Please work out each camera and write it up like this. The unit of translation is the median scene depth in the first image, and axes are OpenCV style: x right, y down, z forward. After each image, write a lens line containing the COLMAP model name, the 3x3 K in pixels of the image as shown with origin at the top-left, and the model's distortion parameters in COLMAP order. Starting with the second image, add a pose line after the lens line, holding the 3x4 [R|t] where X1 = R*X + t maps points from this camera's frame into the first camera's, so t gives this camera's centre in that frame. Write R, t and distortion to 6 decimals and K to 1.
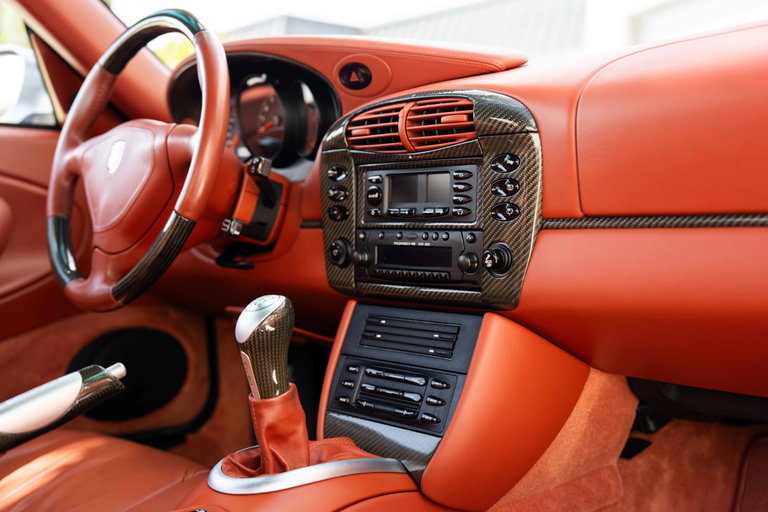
lens RADIAL K [[902.7, 0, 384.3], [0, 902.7, 259.3], [0, 0, 1]] dist [0.072507, 0.000000]
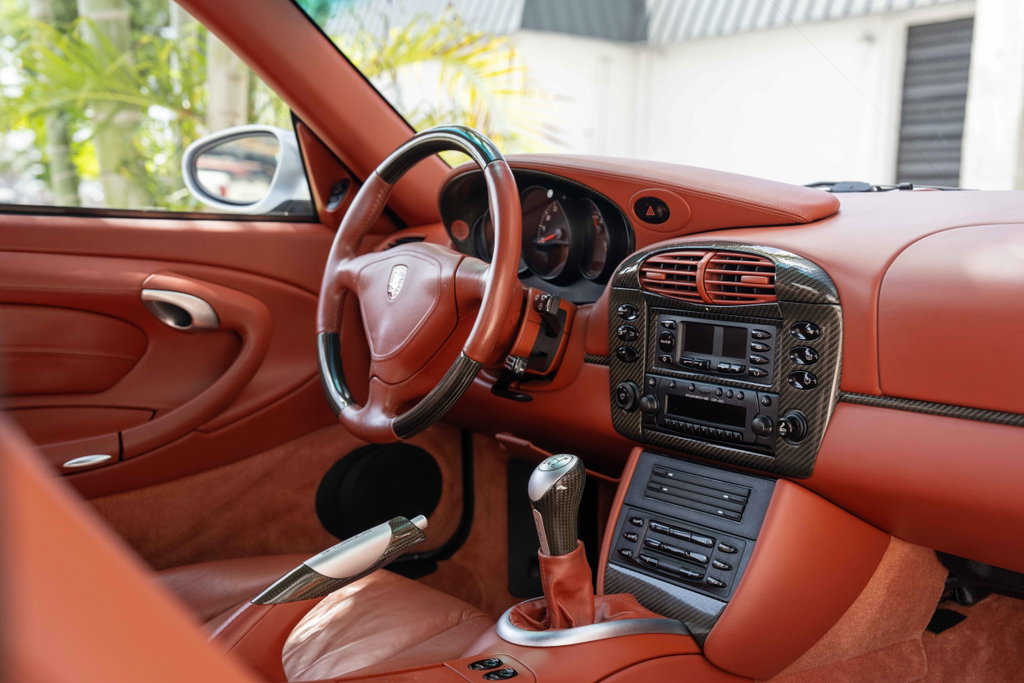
lens RADIAL K [[1284.1, 0, 514.9], [0, 1284.1, 339.4], [0, 0, 1]] dist [0.116197, 0.000000]
pose [[0.993081, 0.045373, -0.108308, -0.023911], [-0.041307, 0.998366, 0.039493, -0.122490], [0.109922, -0.034746, 0.993333, -0.376466]]
